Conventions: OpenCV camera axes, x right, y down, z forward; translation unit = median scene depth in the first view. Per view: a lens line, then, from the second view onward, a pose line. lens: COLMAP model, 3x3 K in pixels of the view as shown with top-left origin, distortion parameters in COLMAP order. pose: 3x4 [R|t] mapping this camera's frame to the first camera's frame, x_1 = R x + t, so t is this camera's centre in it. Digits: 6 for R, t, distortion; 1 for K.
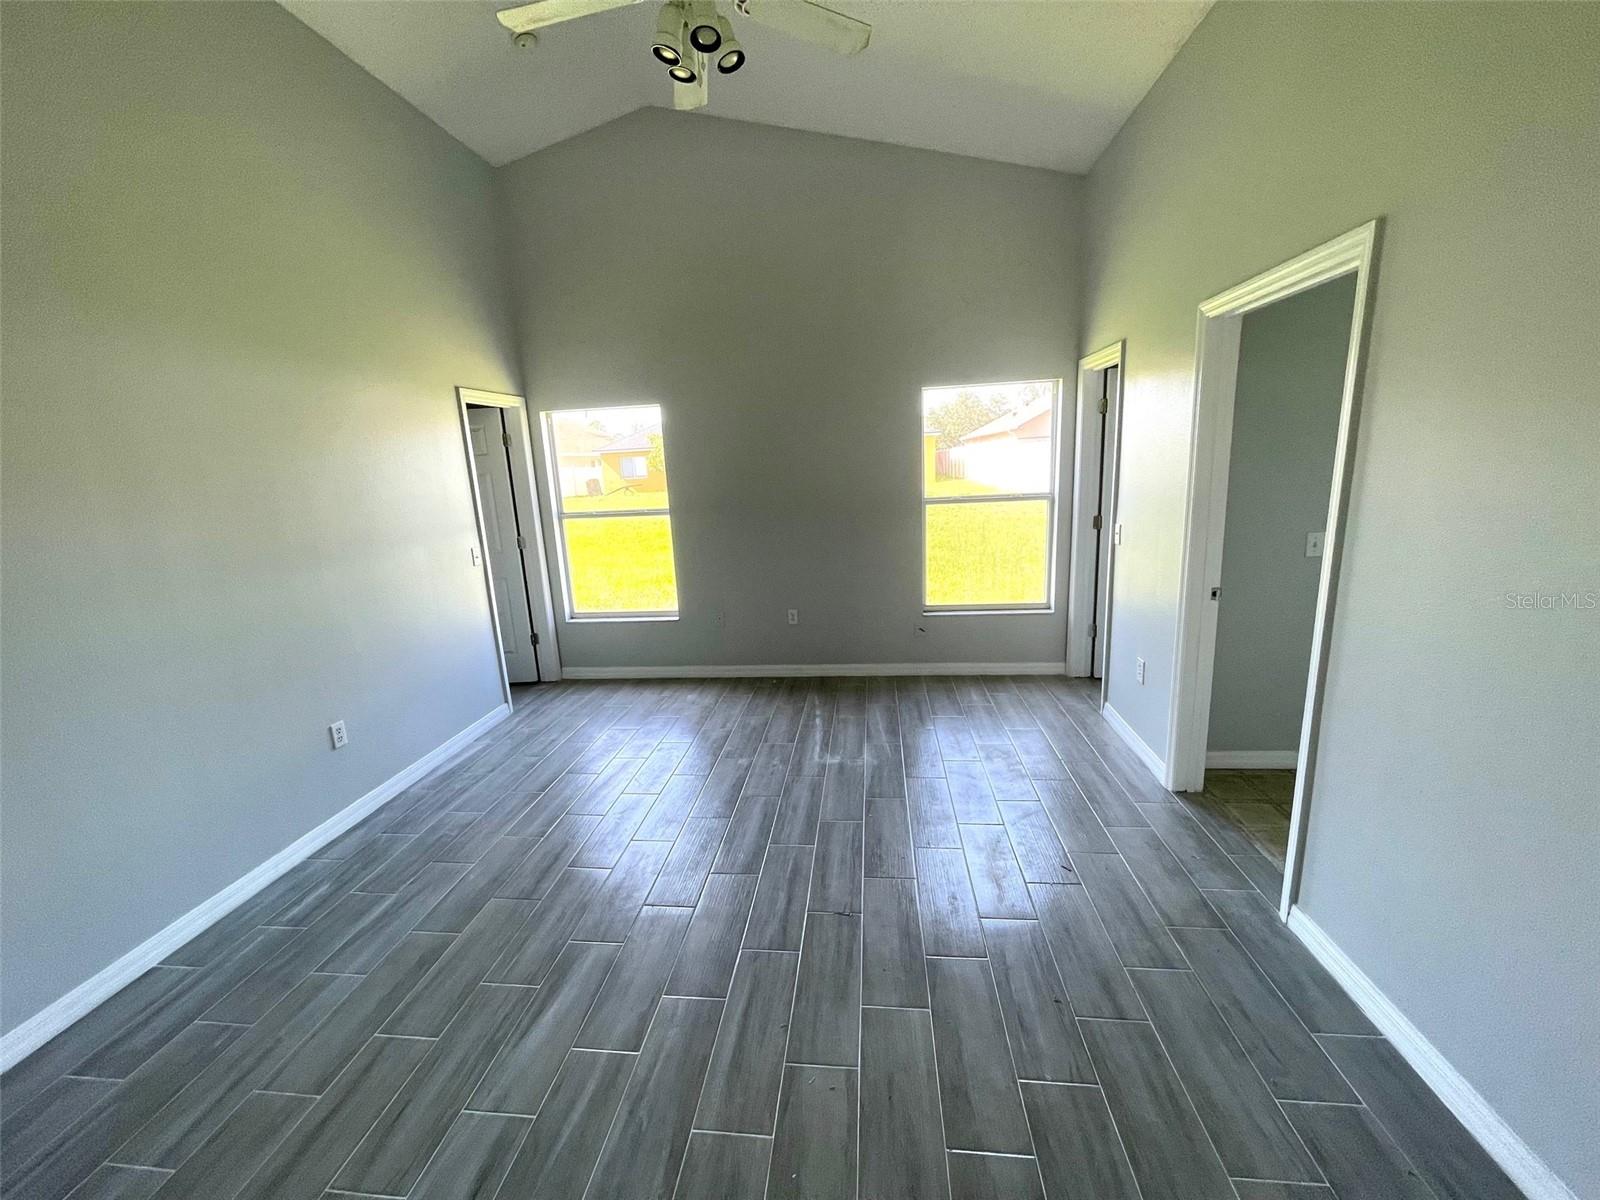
lens RADIAL K [[645.4, 0, 798.3], [0, 645.4, 600.2], [0, 0, 1]] dist [0.002767, 0.000415]
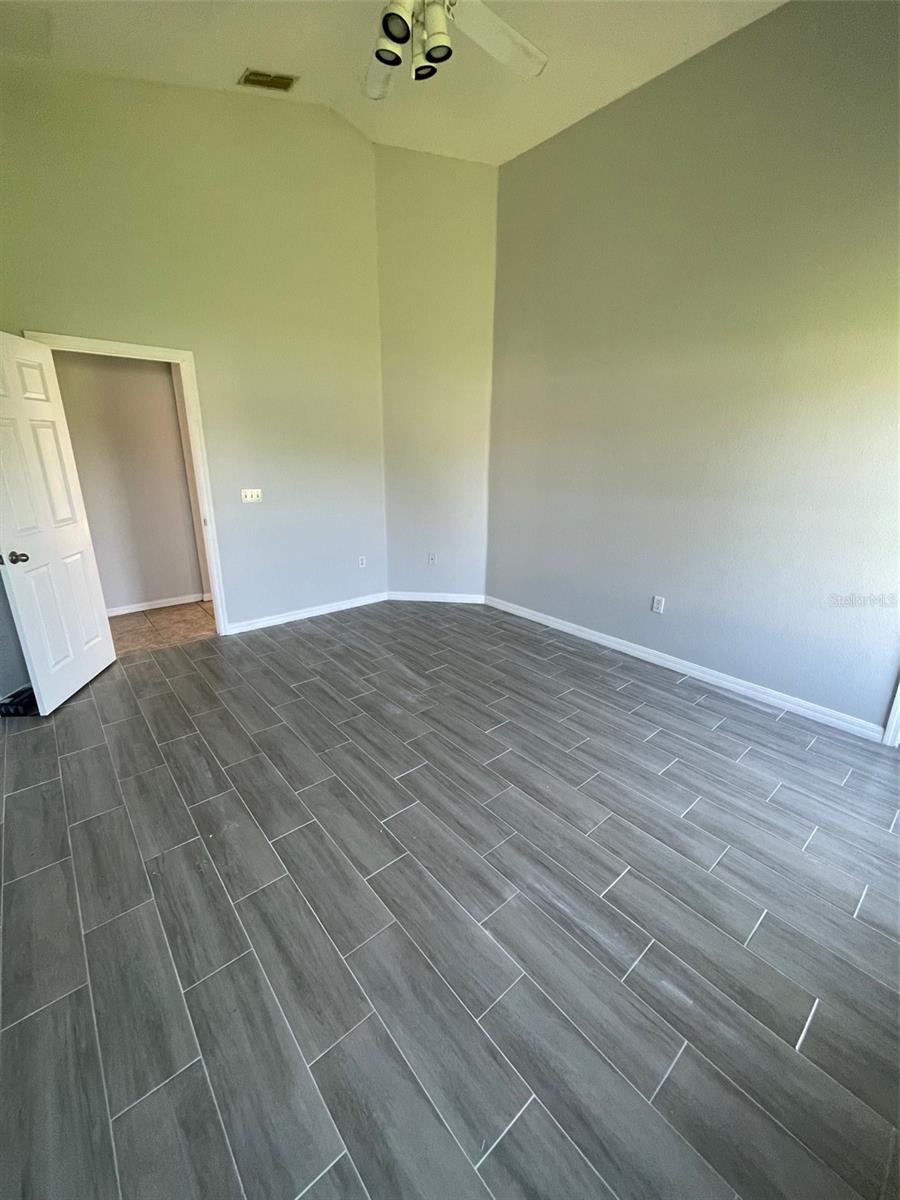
lens RADIAL K [[484.0, 0, 450.2], [0, 484.0, 598.7], [0, 0, 1]] dist [0.002767, 0.000415]
pose [[-0.683325, 0.262389, -0.681336, 0.390992], [-0.129598, 0.874782, 0.466863, -0.264833], [0.718520, 0.407319, -0.563755, 1.212832]]
